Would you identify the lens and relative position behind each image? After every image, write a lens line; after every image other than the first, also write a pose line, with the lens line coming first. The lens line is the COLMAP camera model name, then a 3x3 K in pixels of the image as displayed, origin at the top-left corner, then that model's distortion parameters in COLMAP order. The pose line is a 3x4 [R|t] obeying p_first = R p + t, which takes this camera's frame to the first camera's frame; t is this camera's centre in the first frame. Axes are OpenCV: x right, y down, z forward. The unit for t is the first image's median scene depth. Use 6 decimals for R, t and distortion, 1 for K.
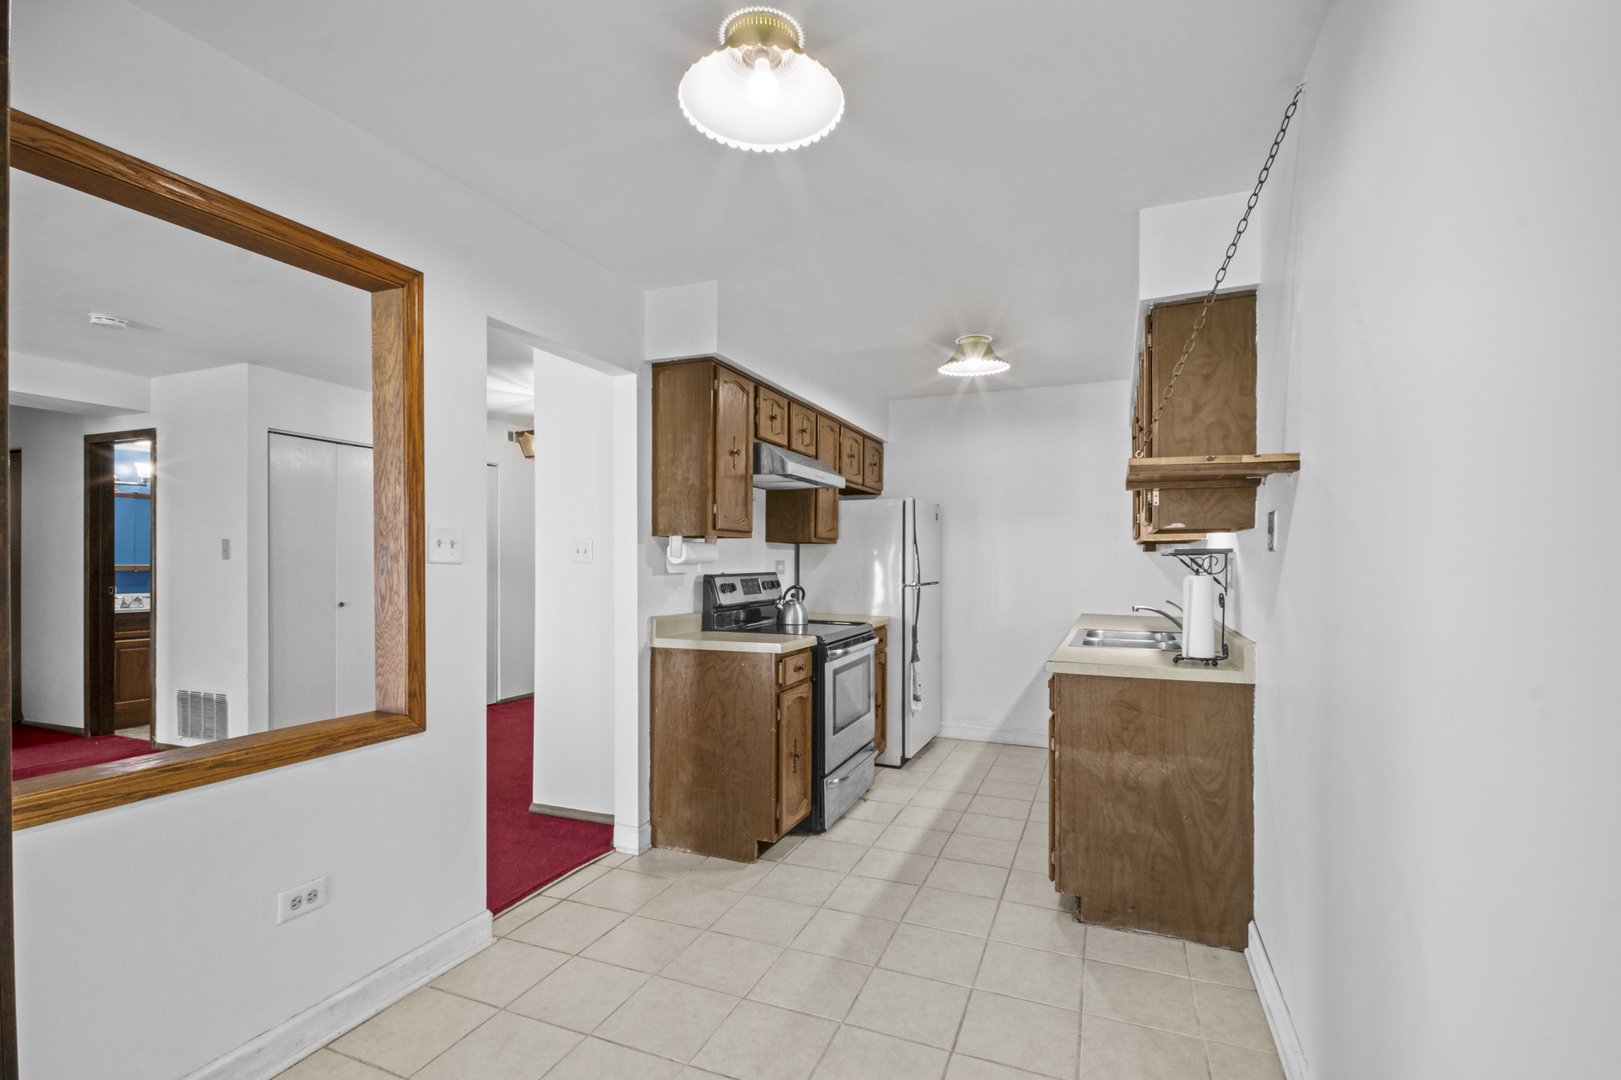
lens RADIAL K [[729.7, 0, 806.4], [0, 729.7, 564.8], [0, 0, 1]] dist [0.027197, -0.013493]
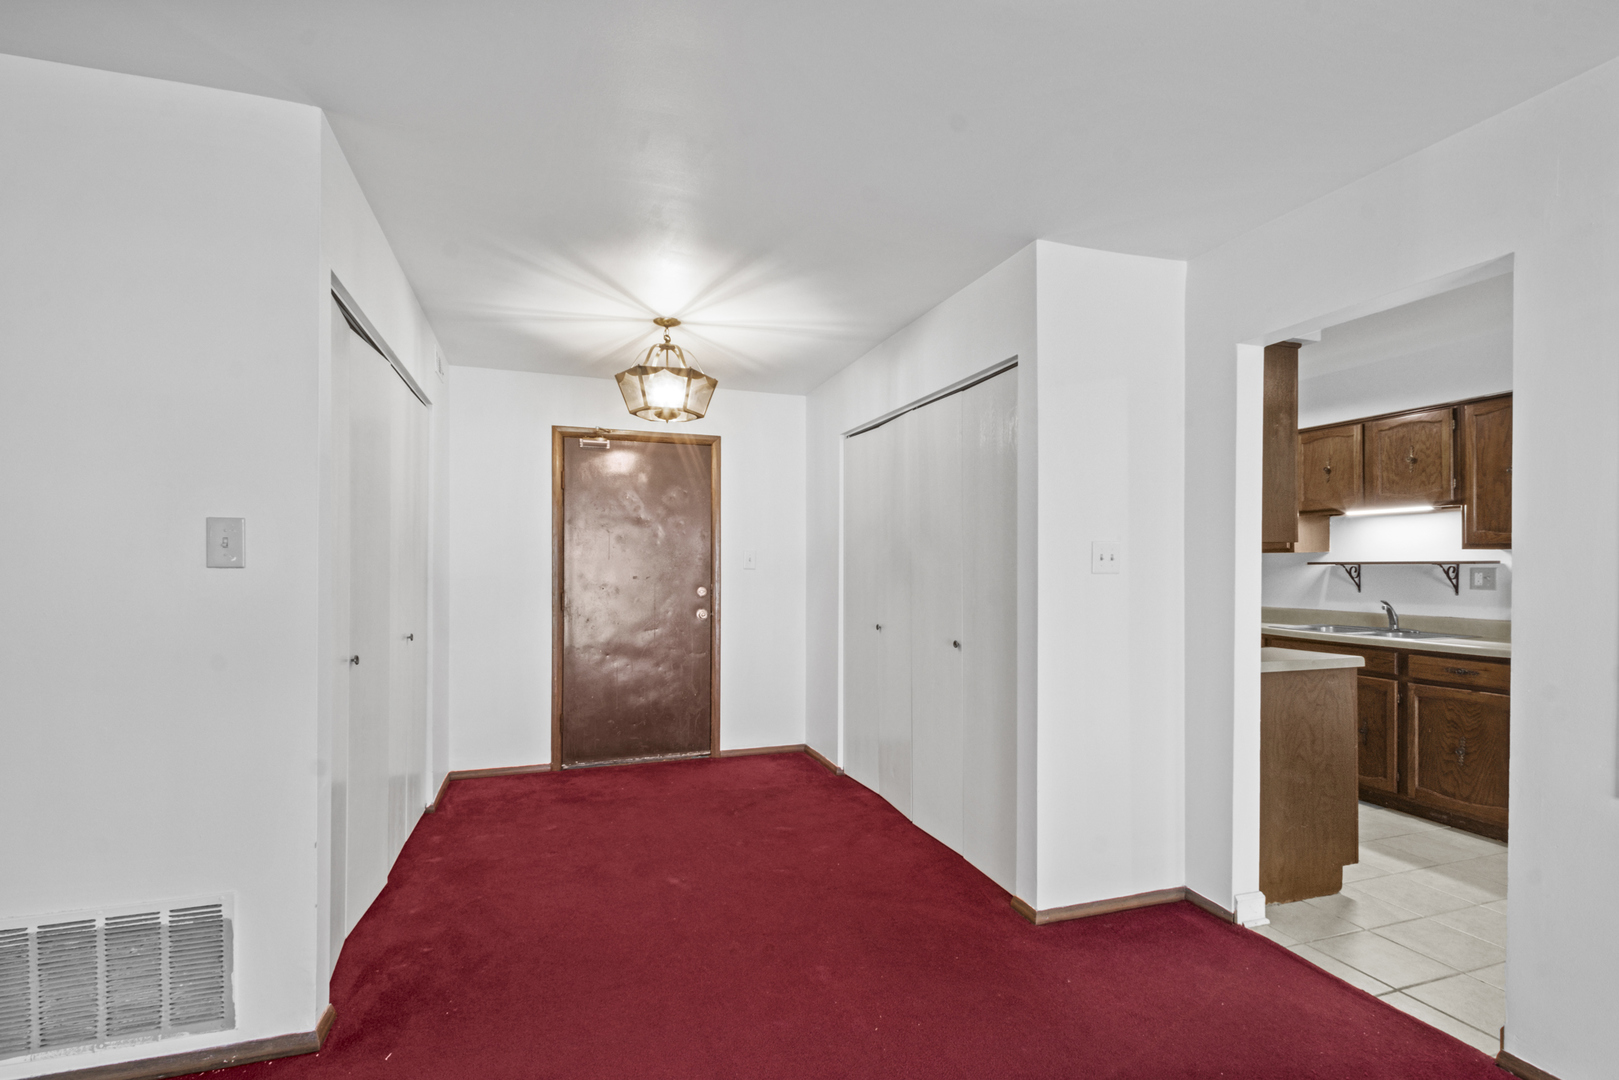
lens RADIAL K [[757.3, 0, 803.8], [0, 757.3, 570.1], [0, 0, 1]] dist [0.030977, -0.015335]
pose [[0.753005, -0.002280, 0.658011, -1.086754], [0.002695, 0.999996, 0.000381, -0.007120], [-0.658009, 0.001487, 0.753009, 0.624109]]
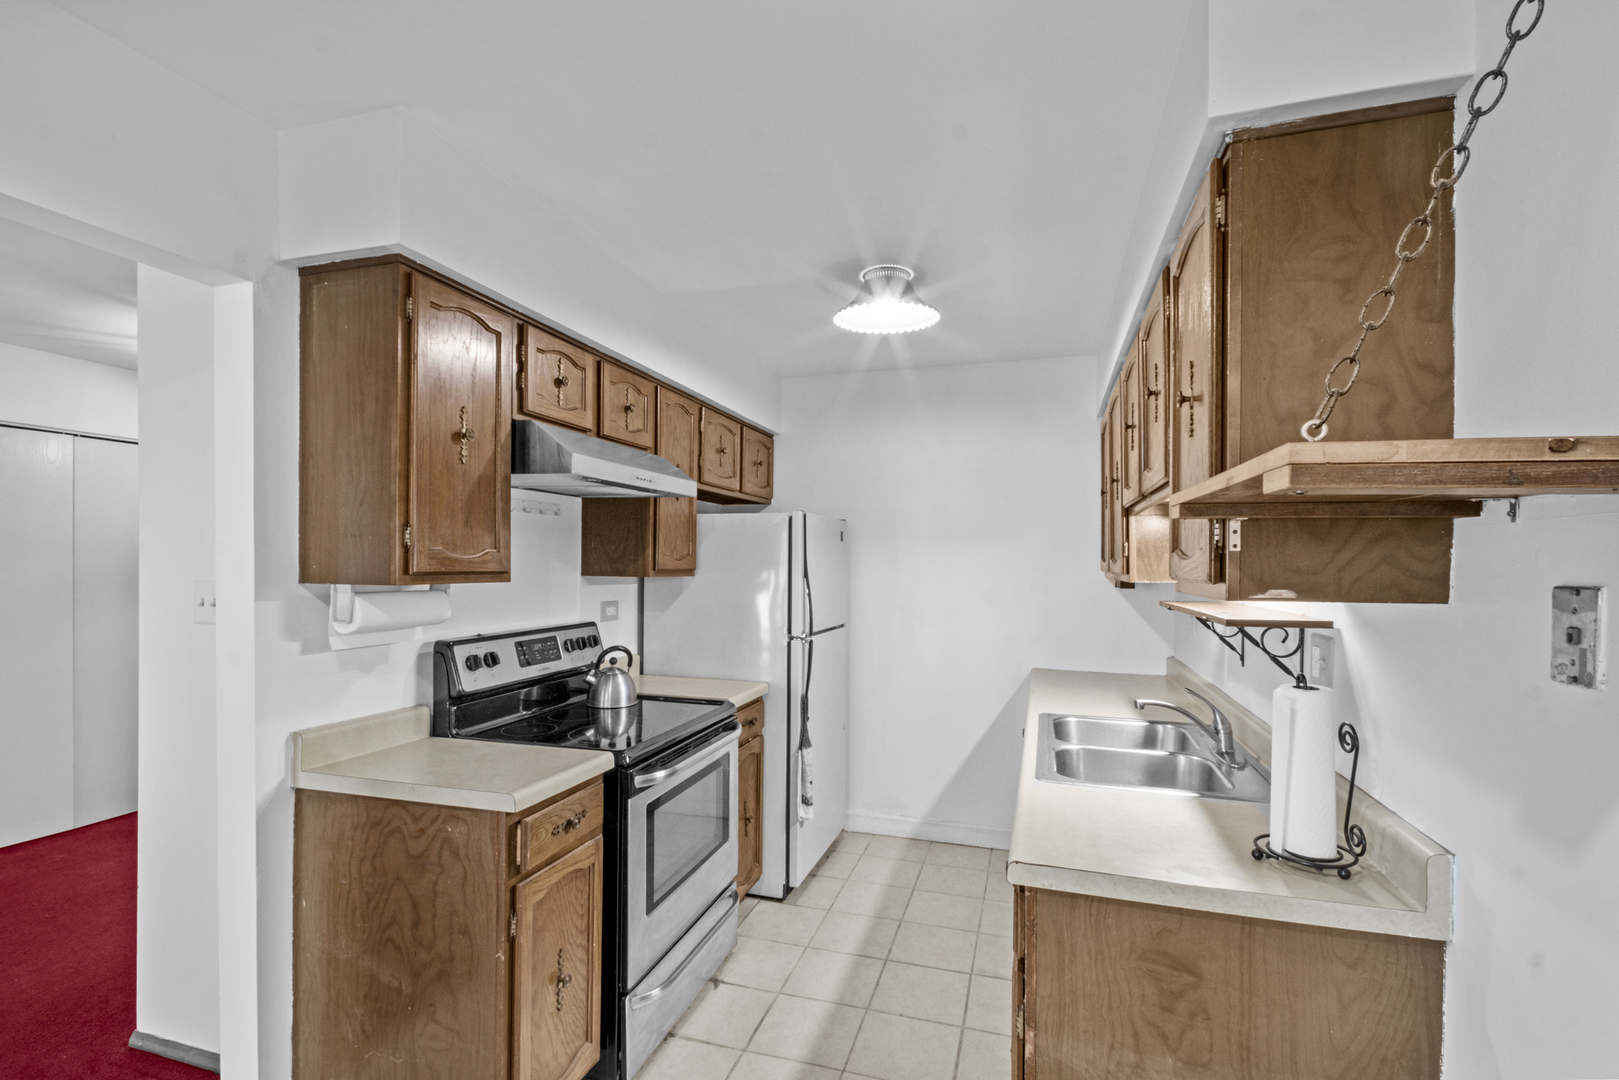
lens RADIAL K [[748.4, 0, 799.4], [0, 748.4, 571.8], [0, 0, 1]] dist [0.022215, -0.012723]
pose [[0.996300, 0.004172, 0.085847, 0.106291], [-0.004477, 0.999984, 0.003356, -0.048281], [-0.085831, -0.003728, 0.996303, 0.378495]]
